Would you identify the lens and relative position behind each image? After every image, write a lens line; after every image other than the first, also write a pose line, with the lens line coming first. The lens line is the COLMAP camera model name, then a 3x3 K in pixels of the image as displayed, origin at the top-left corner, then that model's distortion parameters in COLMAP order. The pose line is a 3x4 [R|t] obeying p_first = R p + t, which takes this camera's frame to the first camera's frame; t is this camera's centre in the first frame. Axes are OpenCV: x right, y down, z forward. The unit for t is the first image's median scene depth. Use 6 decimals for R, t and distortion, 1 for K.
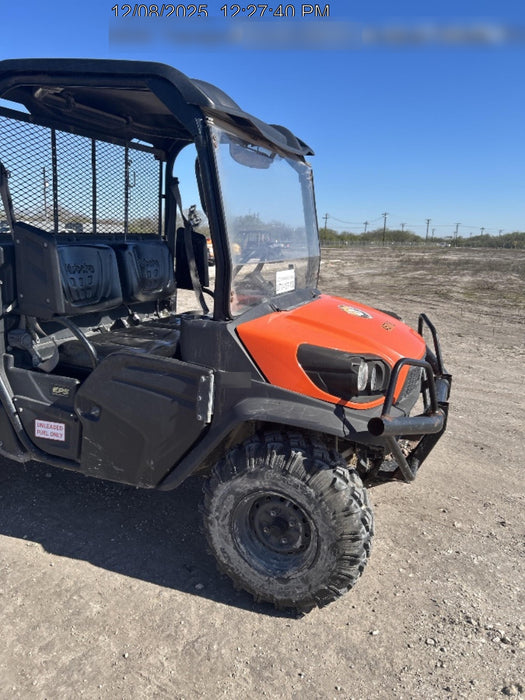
lens RADIAL K [[524.5, 0, 262.5], [0, 524.5, 350.0], [0, 0, 1]] dist [0.017357, -0.006625]
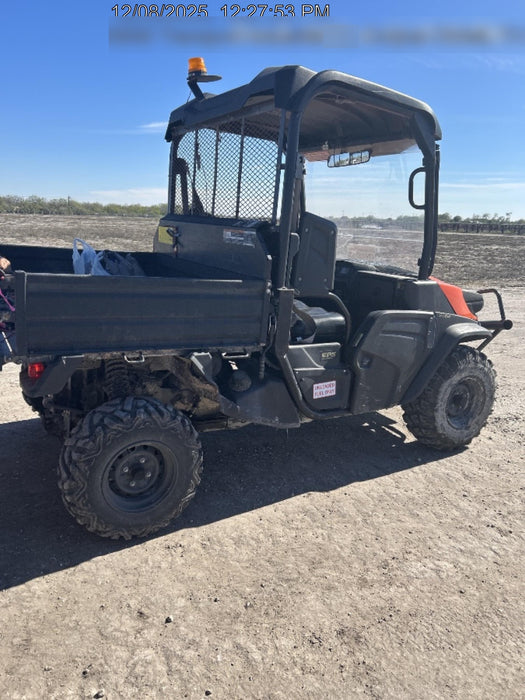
lens RADIAL K [[533.7, 0, 262.5], [0, 533.7, 350.0], [0, 0, 1]] dist [0.009738, 0.007286]
pose [[0.628184, -0.197119, 0.752681, -1.600652], [0.146932, 0.980024, 0.134030, -0.135572], [-0.764066, 0.026397, 0.644598, 0.382802]]
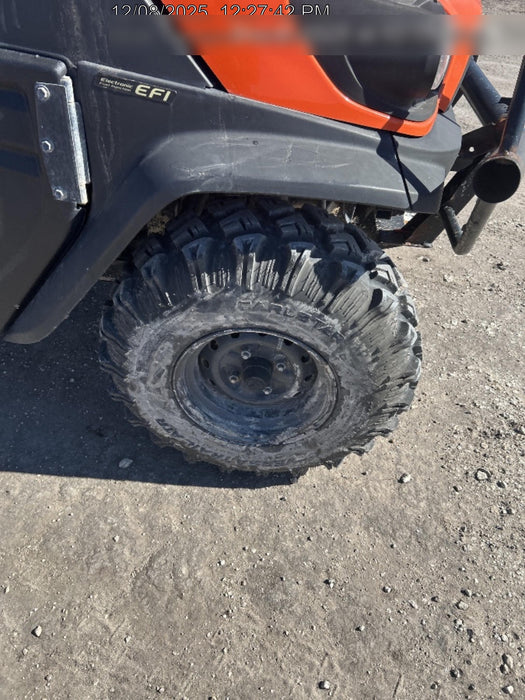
lens RADIAL K [[524.5, 0, 262.5], [0, 524.5, 350.0], [0, 0, 1]] dist [0.017357, -0.006625]
pose [[0.957246, -0.190787, 0.217440, -0.081098], [0.050747, 0.850770, 0.523083, 0.022878], [-0.284789, -0.489684, 0.824078, 0.551310]]
